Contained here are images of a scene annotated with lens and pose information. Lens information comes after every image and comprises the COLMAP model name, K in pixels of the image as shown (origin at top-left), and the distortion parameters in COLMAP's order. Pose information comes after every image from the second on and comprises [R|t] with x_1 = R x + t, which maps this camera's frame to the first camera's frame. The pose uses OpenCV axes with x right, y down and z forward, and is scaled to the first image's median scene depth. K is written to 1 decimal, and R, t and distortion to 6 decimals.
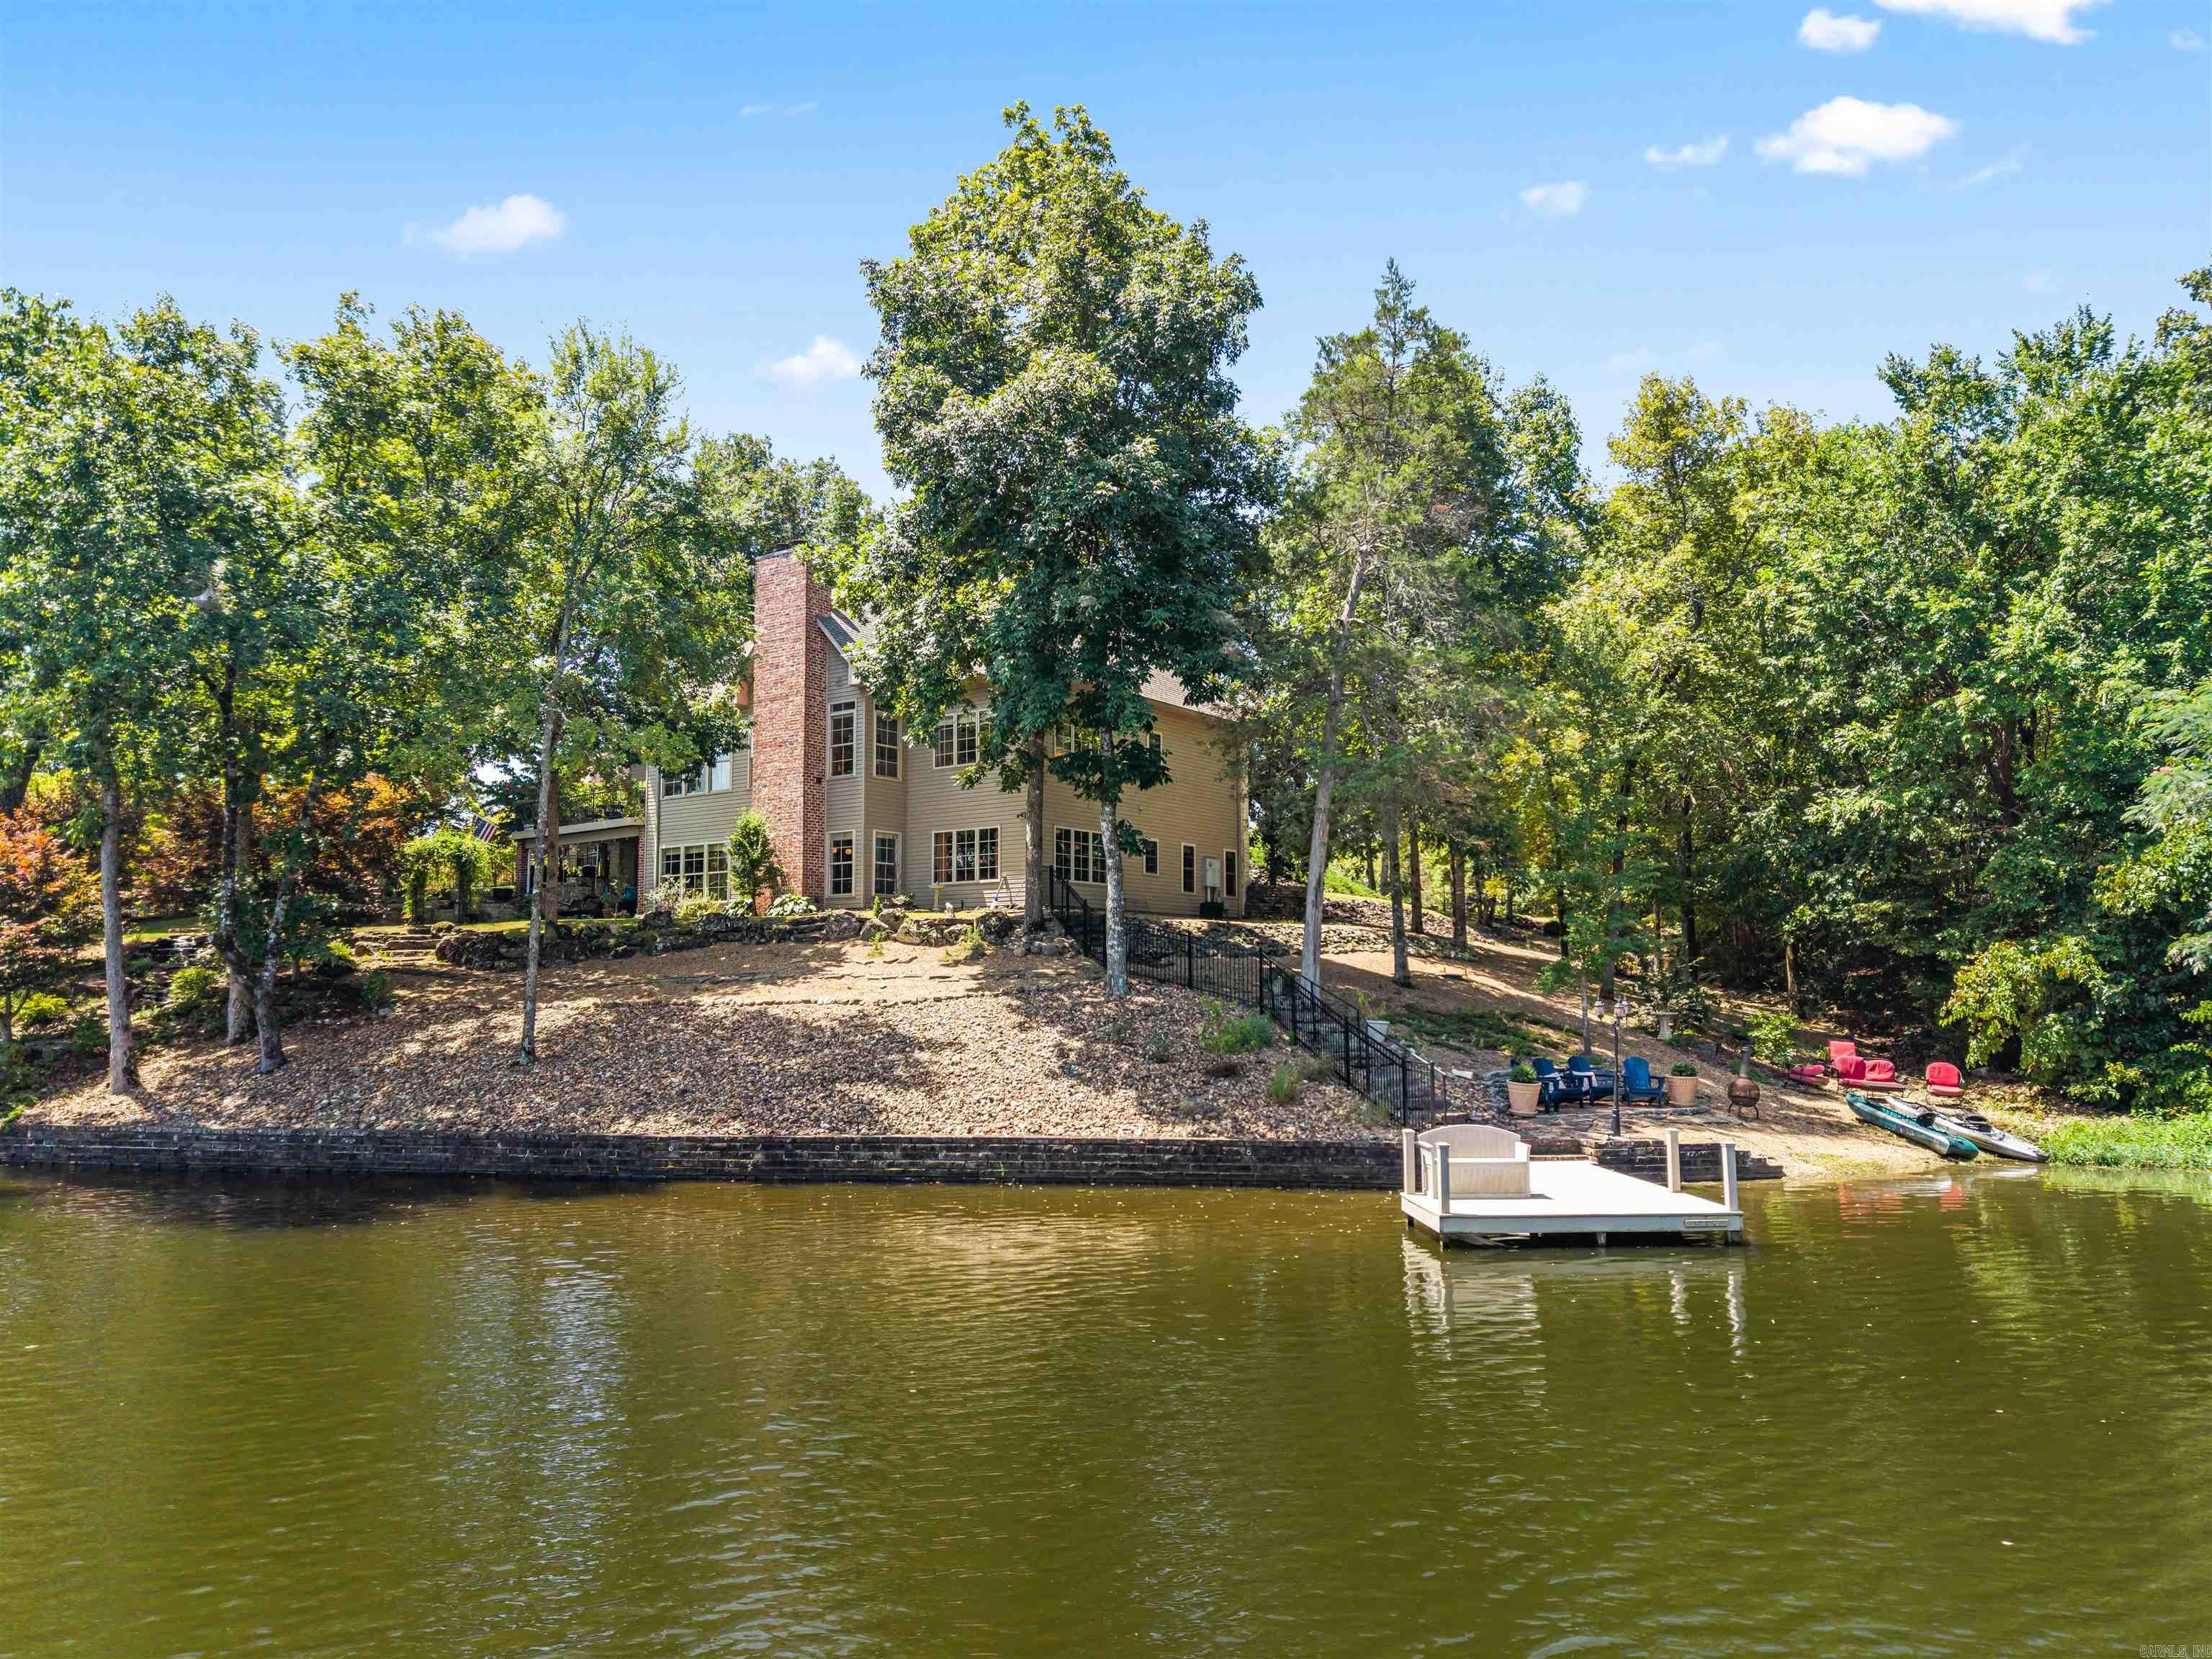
lens RADIAL K [[1494.8, 0, 1128.9], [0, 1494.8, 821.3], [0, 0, 1]] dist [0.024210, -0.028420]
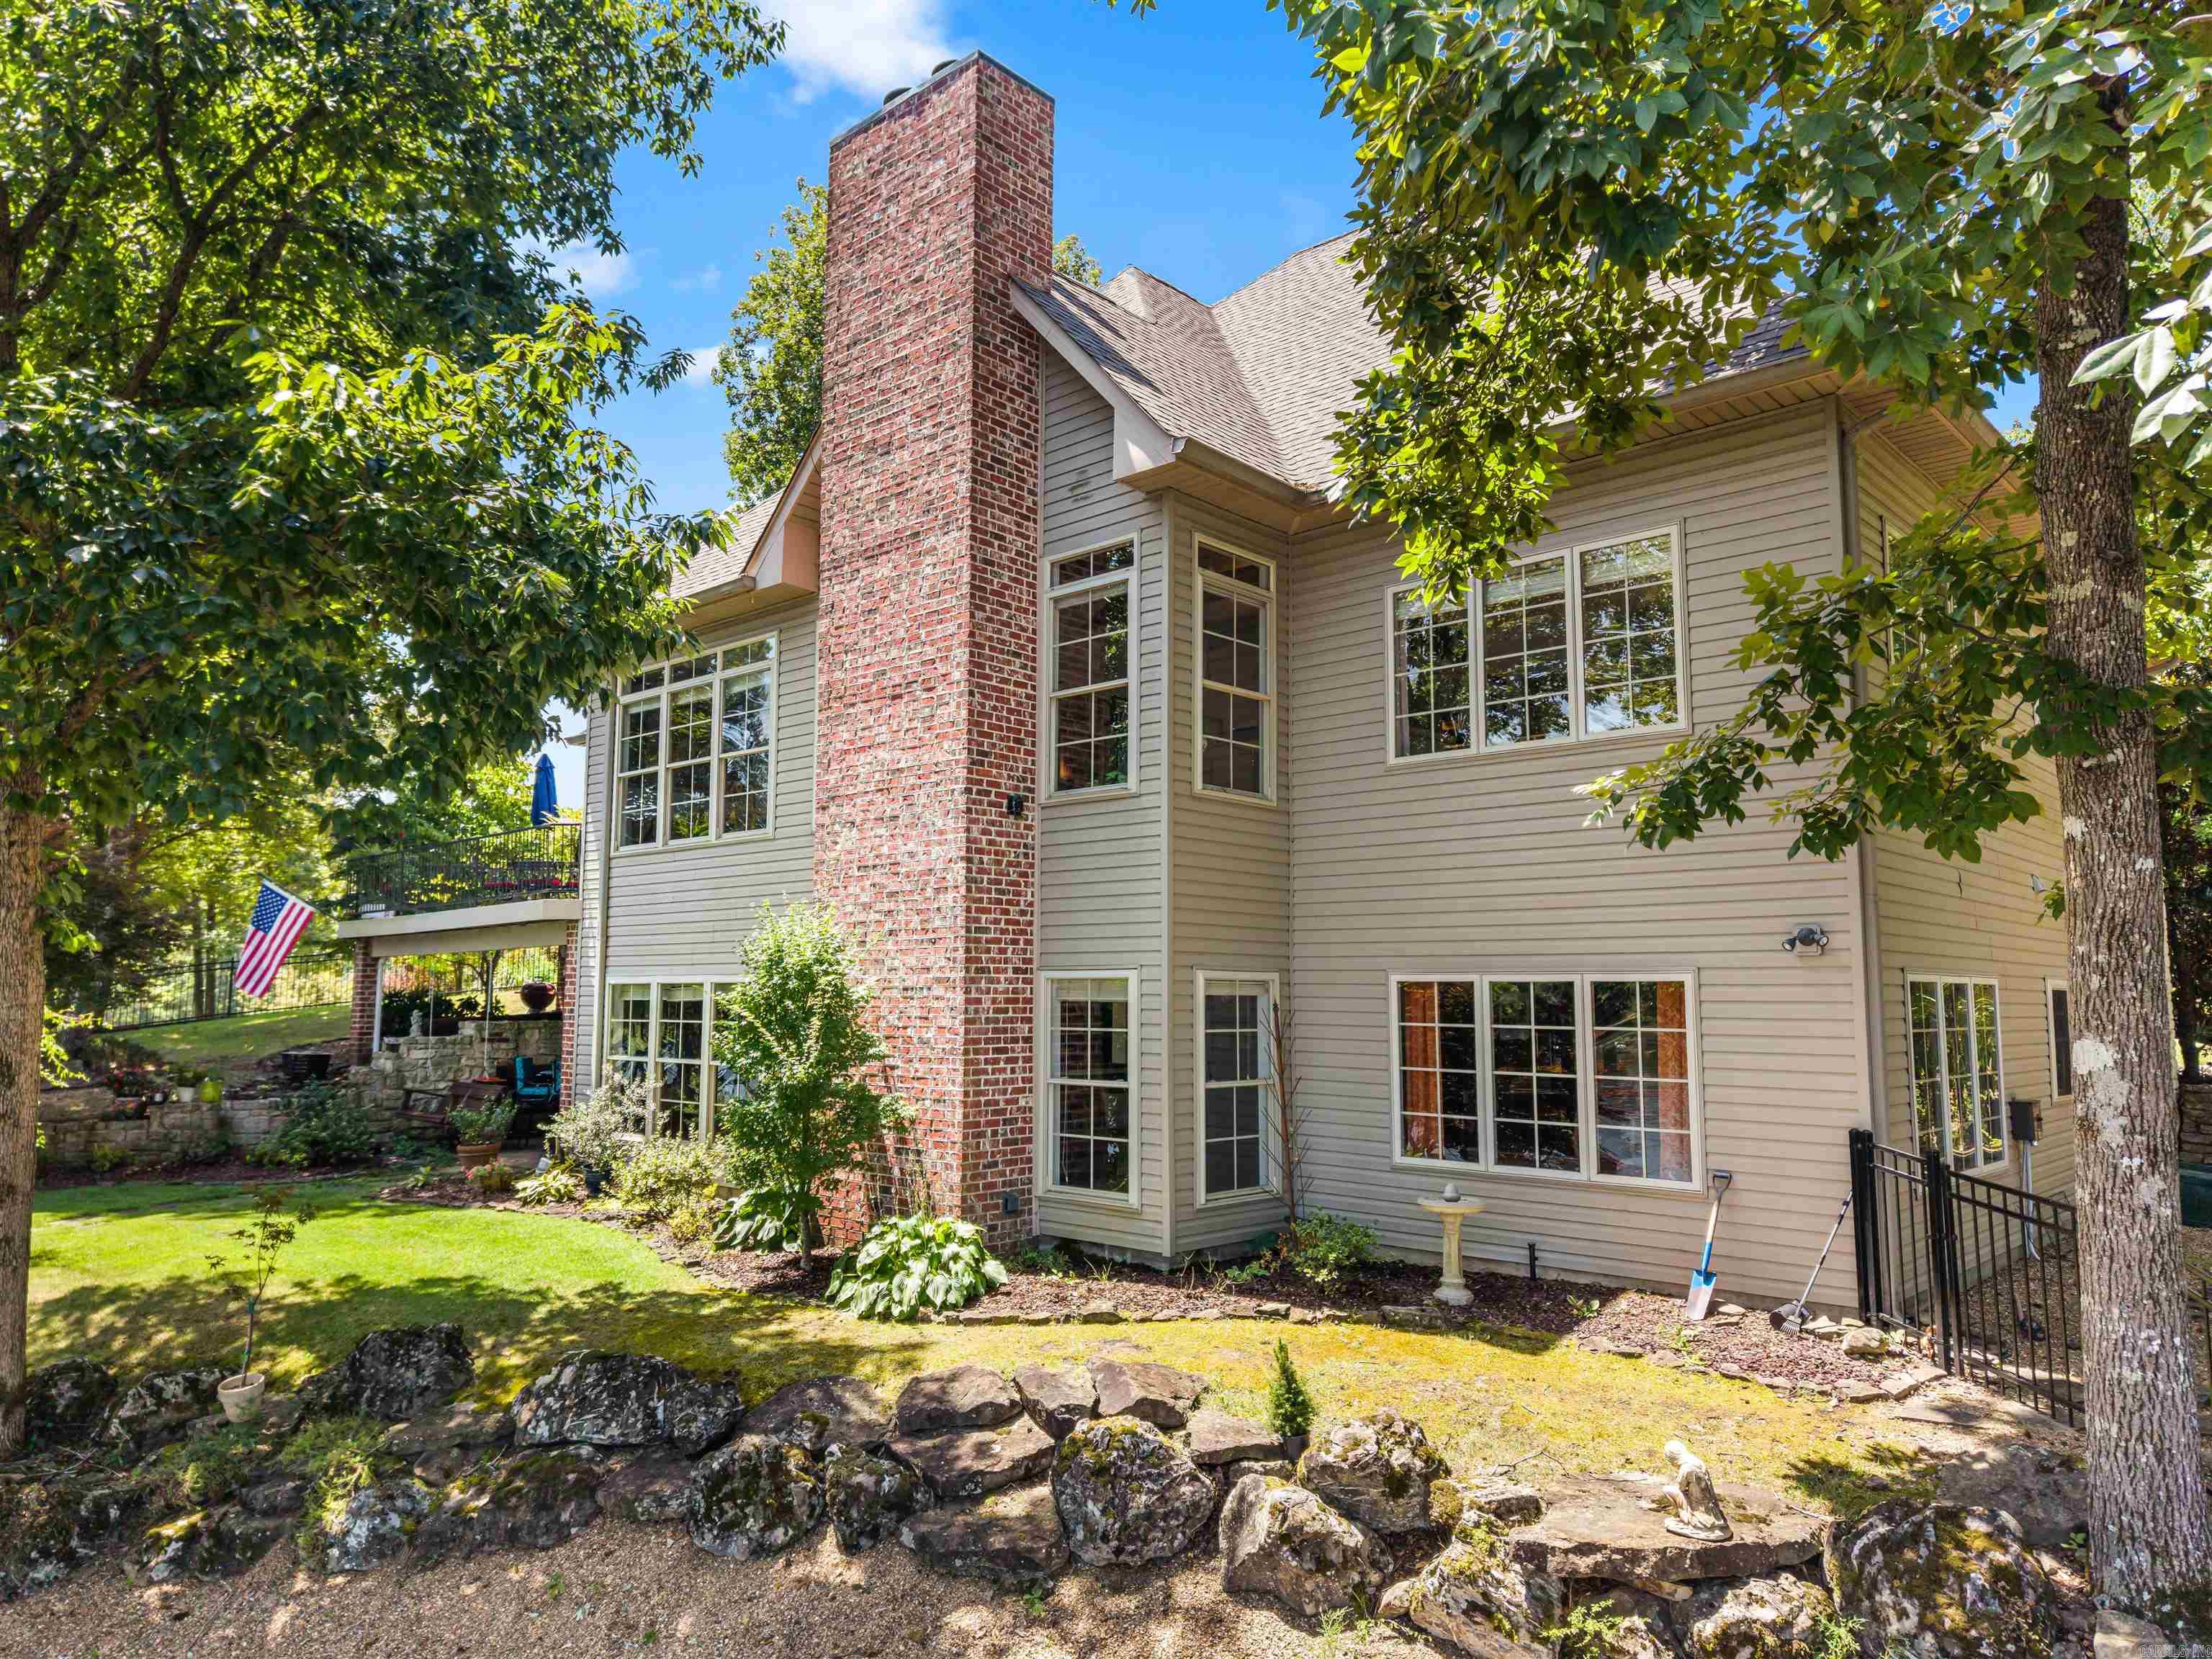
lens RADIAL K [[1494.8, 0, 1096.1], [0, 1494.8, 836.8], [0, 0, 1]] dist [0.024210, -0.028420]
pose [[0.991237, -0.001617, -0.132089, -0.150704], [0.000801, 0.999980, -0.006230, -0.019081], [0.132096, 0.006070, 0.991218, 0.700296]]
